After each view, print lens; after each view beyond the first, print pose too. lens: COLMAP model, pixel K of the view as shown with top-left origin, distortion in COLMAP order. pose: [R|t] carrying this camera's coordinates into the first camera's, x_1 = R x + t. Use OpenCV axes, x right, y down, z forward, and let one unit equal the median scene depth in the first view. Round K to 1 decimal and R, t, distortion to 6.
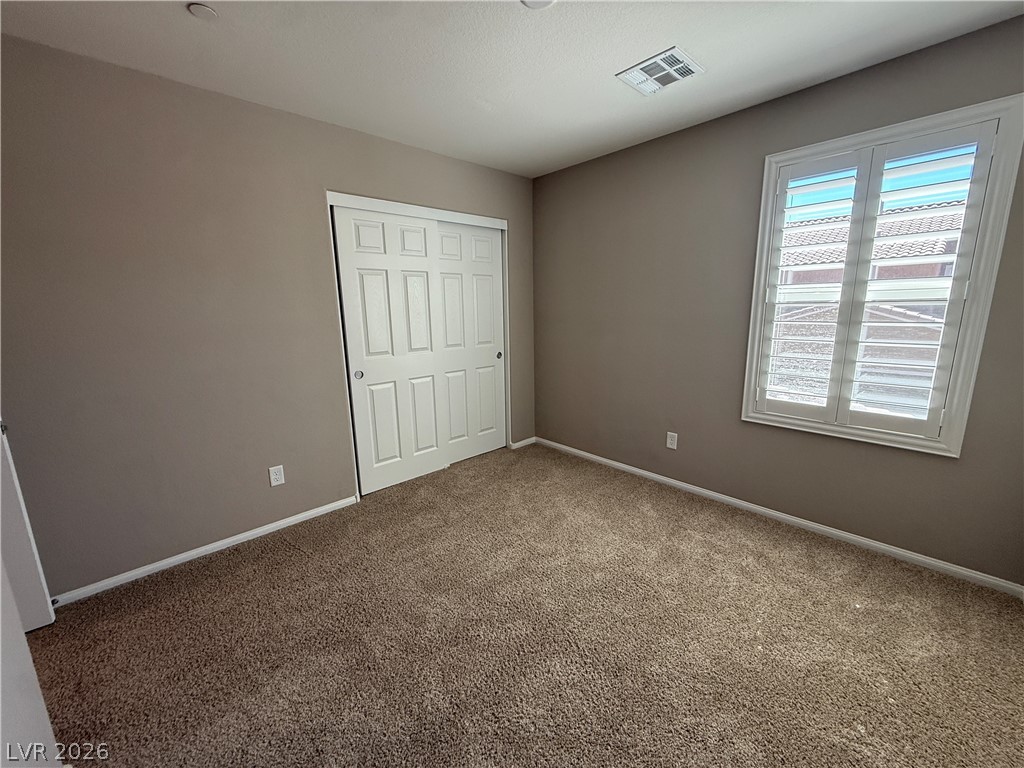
lens RADIAL K [[406.7, 0, 510.4], [0, 406.7, 385.8], [0, 0, 1]] dist [0.000321, -0.000306]
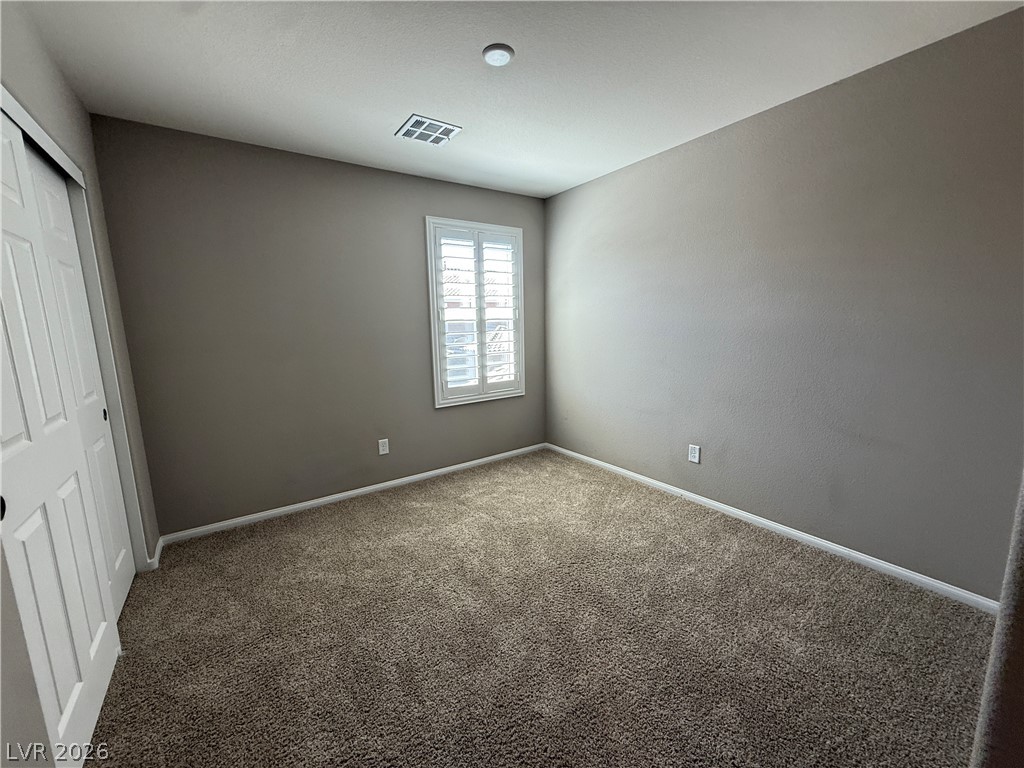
lens RADIAL K [[406.7, 0, 510.4], [0, 406.7, 385.8], [0, 0, 1]] dist [0.000321, -0.000306]
pose [[0.132725, -0.137363, 0.981588, -0.786466], [0.214210, 0.970920, 0.106906, -0.087341], [-0.967728, 0.196077, 0.158290, 0.618351]]
